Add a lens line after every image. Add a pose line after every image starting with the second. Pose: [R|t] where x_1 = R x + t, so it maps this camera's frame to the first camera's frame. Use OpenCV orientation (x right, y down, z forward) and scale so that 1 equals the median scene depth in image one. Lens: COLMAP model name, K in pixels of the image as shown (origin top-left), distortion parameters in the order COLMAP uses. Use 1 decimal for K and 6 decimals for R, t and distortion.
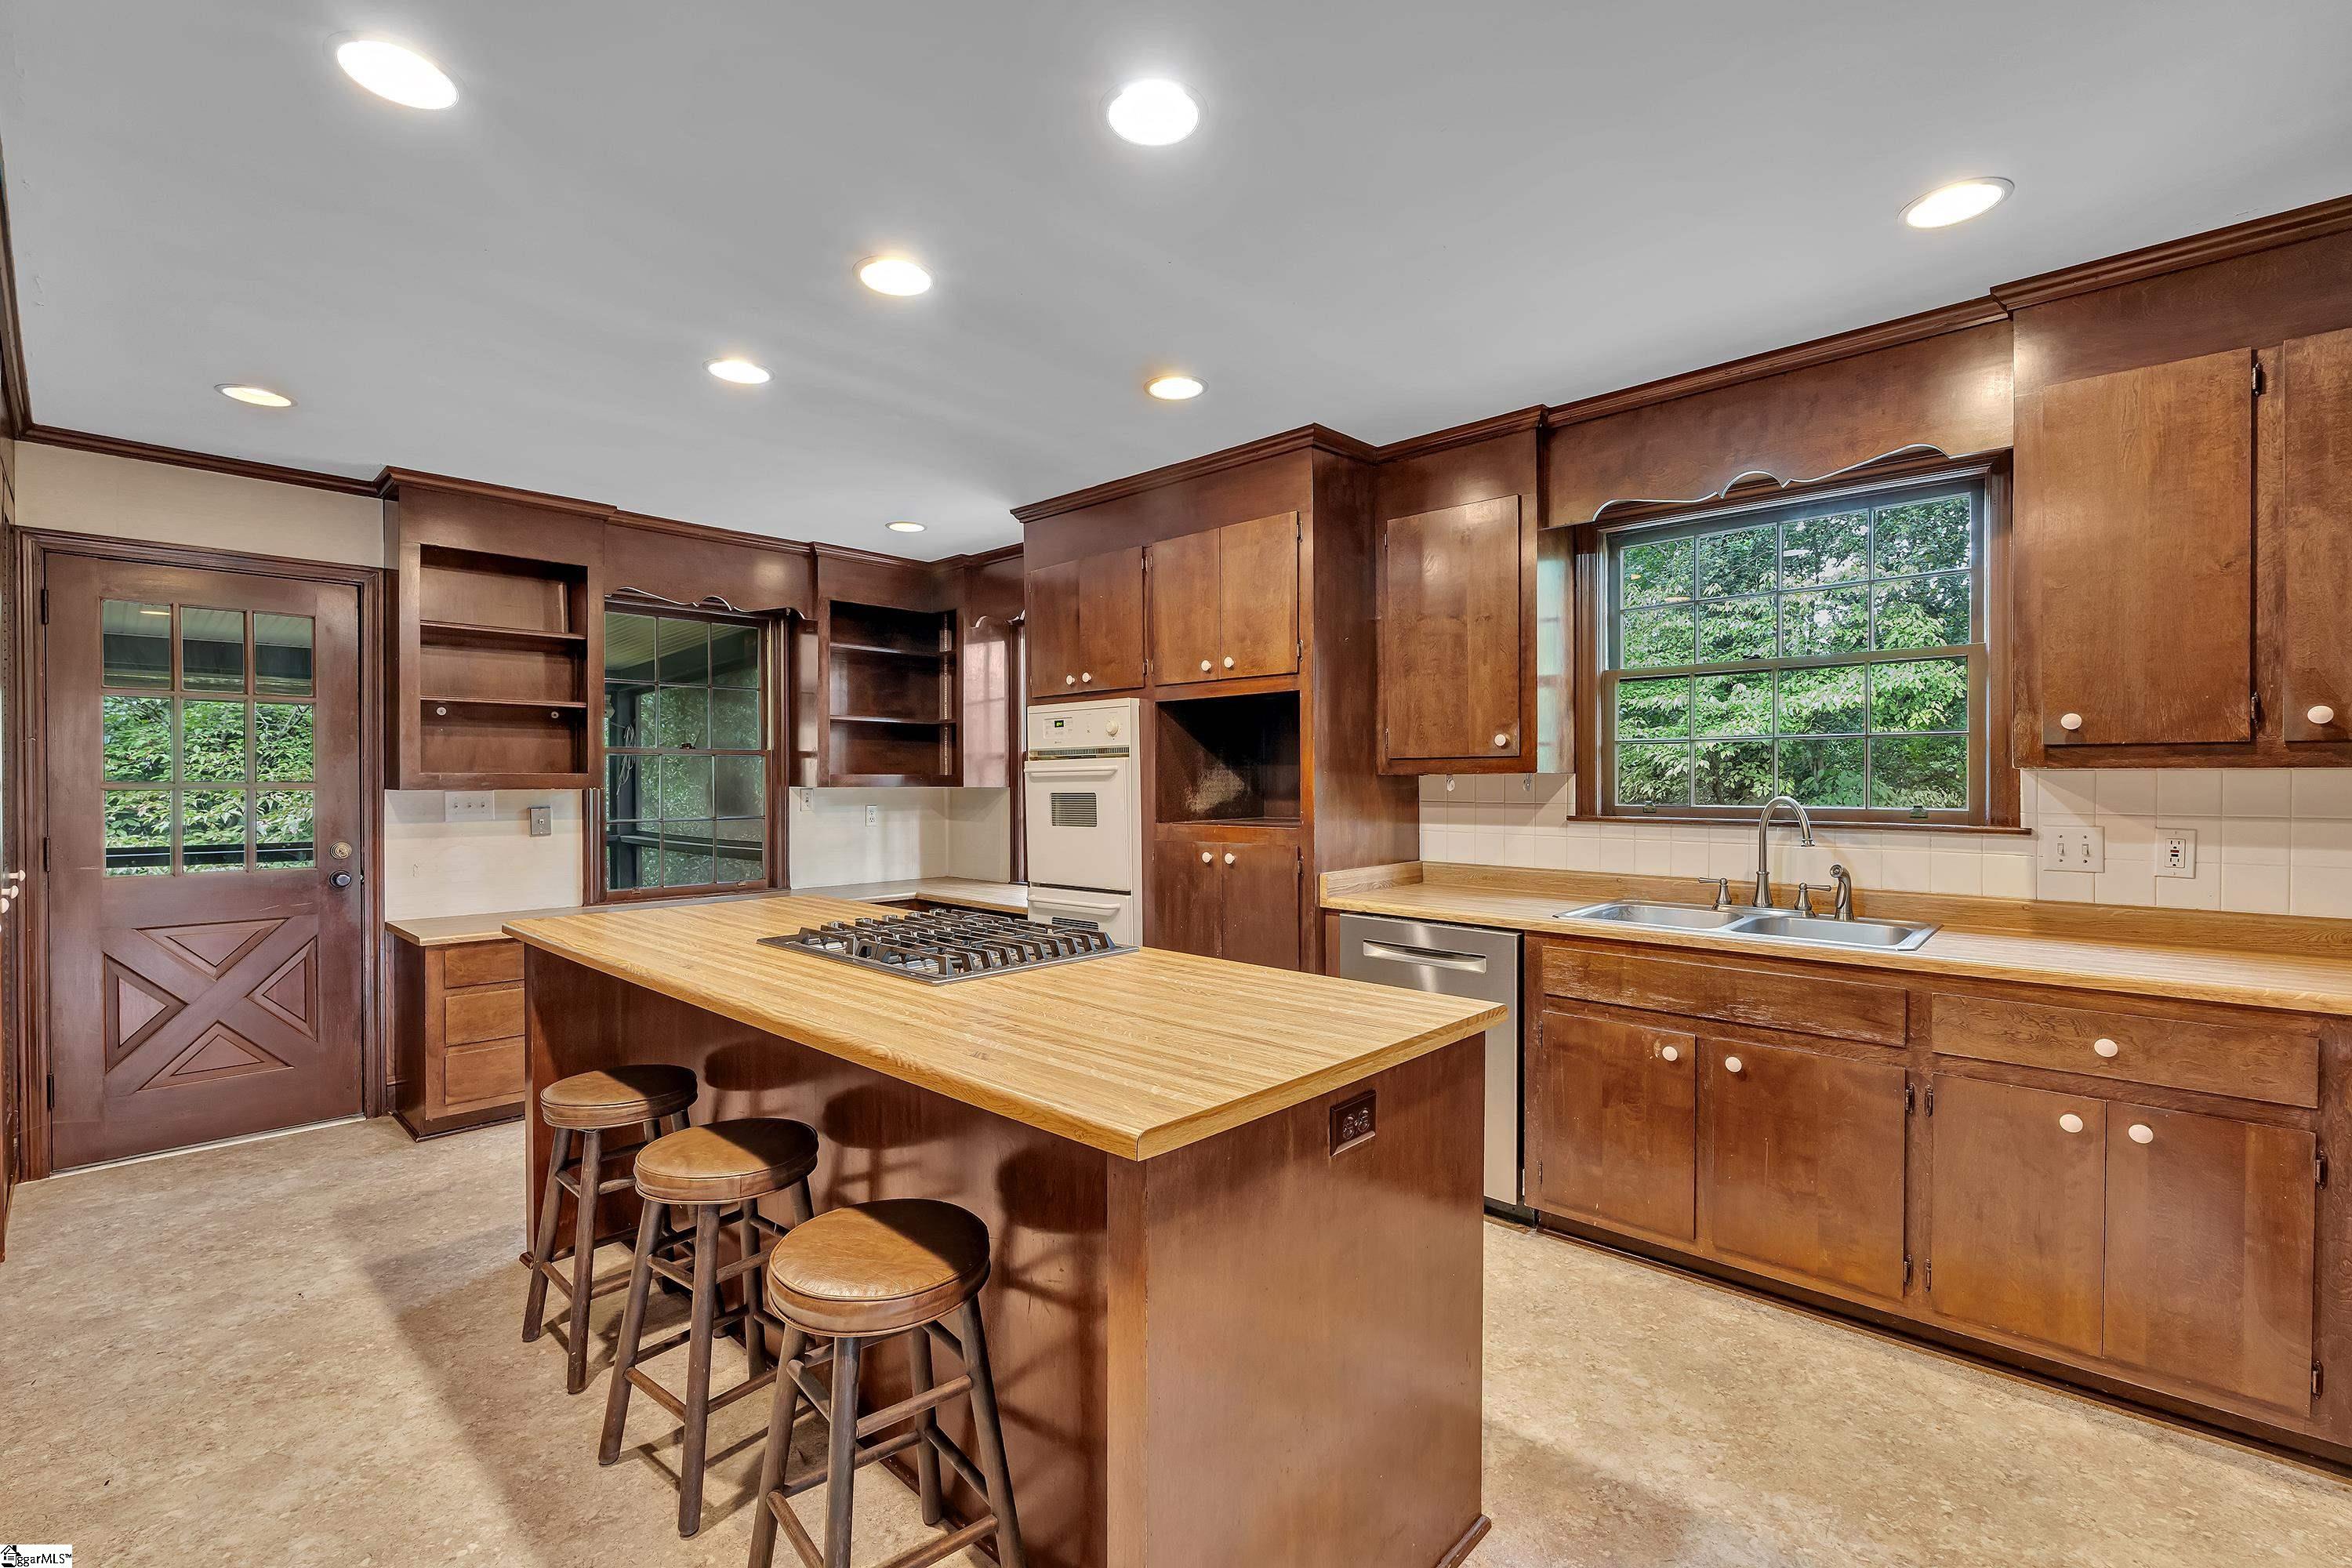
lens RADIAL K [[1020.6, 0, 1191.5], [0, 1020.6, 781.4], [0, 0, 1]] dist [-0.003077, -0.000627]
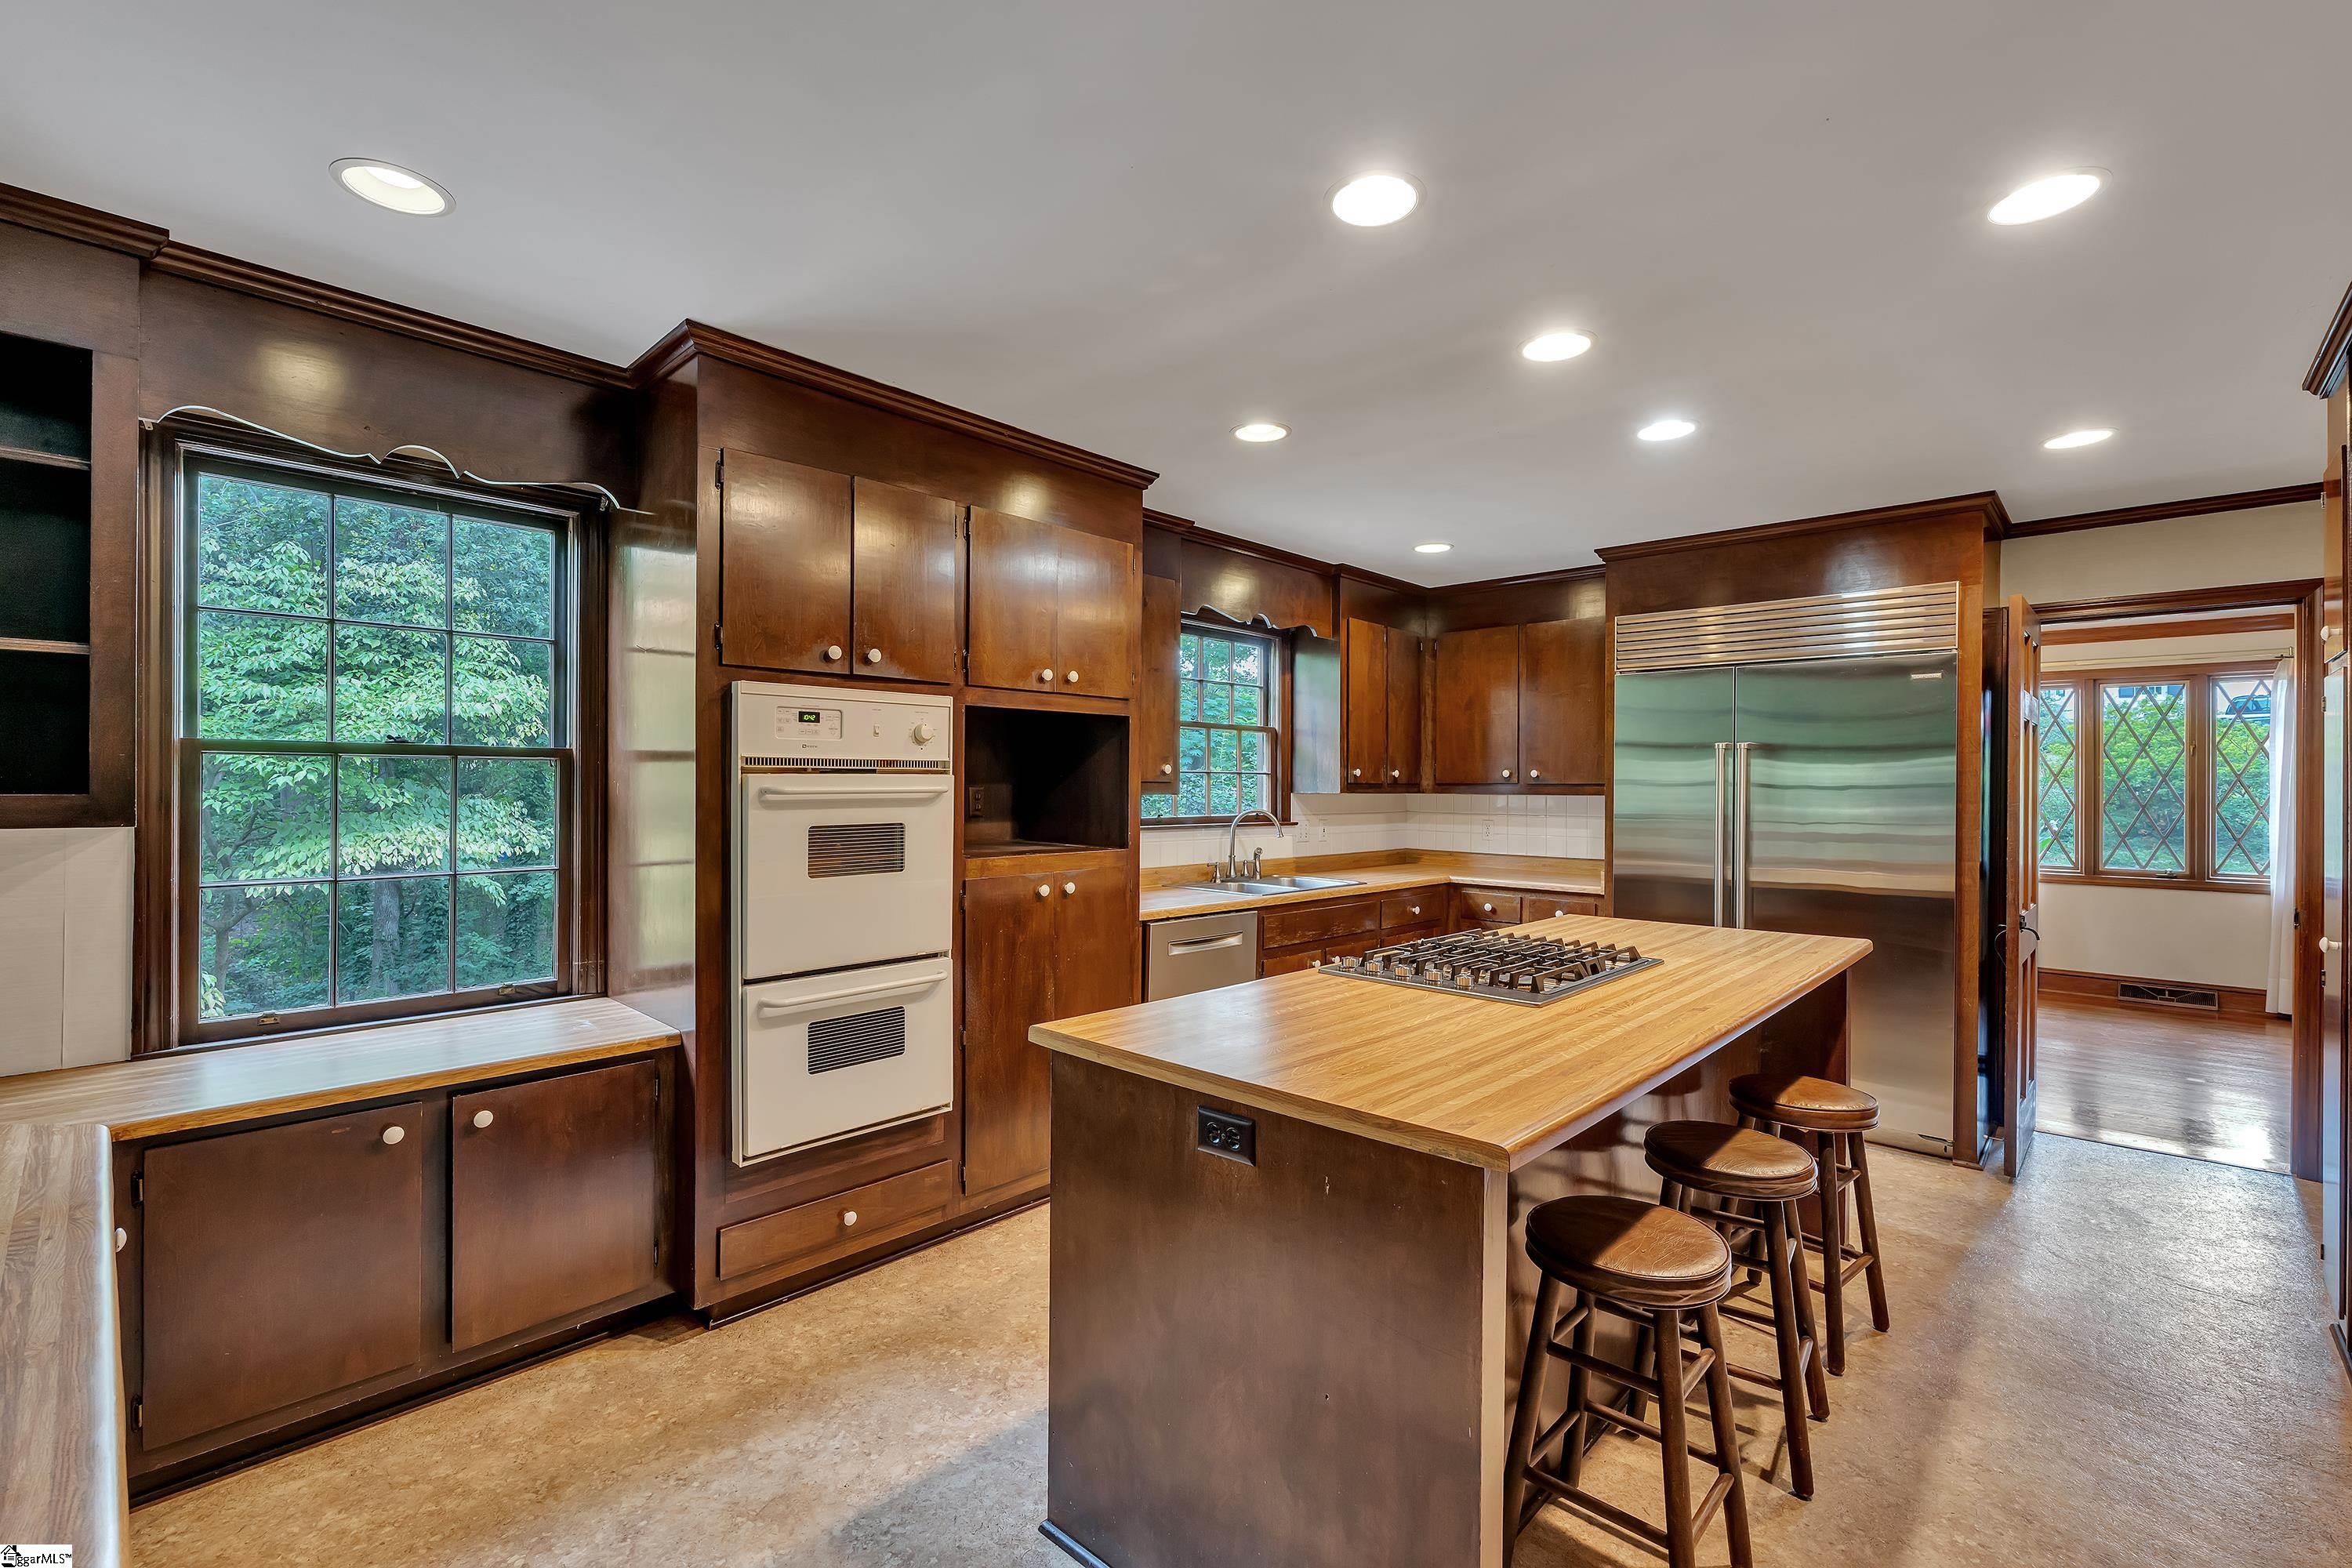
lens RADIAL K [[1020.6, 0, 1191.3], [0, 1020.6, 791.5], [0, 0, 1]] dist [-0.003077, -0.000627]
pose [[0.010425, -0.003323, 0.999940, -0.855773], [-0.002130, 0.999992, 0.003346, -0.014787], [-0.999943, -0.002165, 0.010417, 0.847515]]
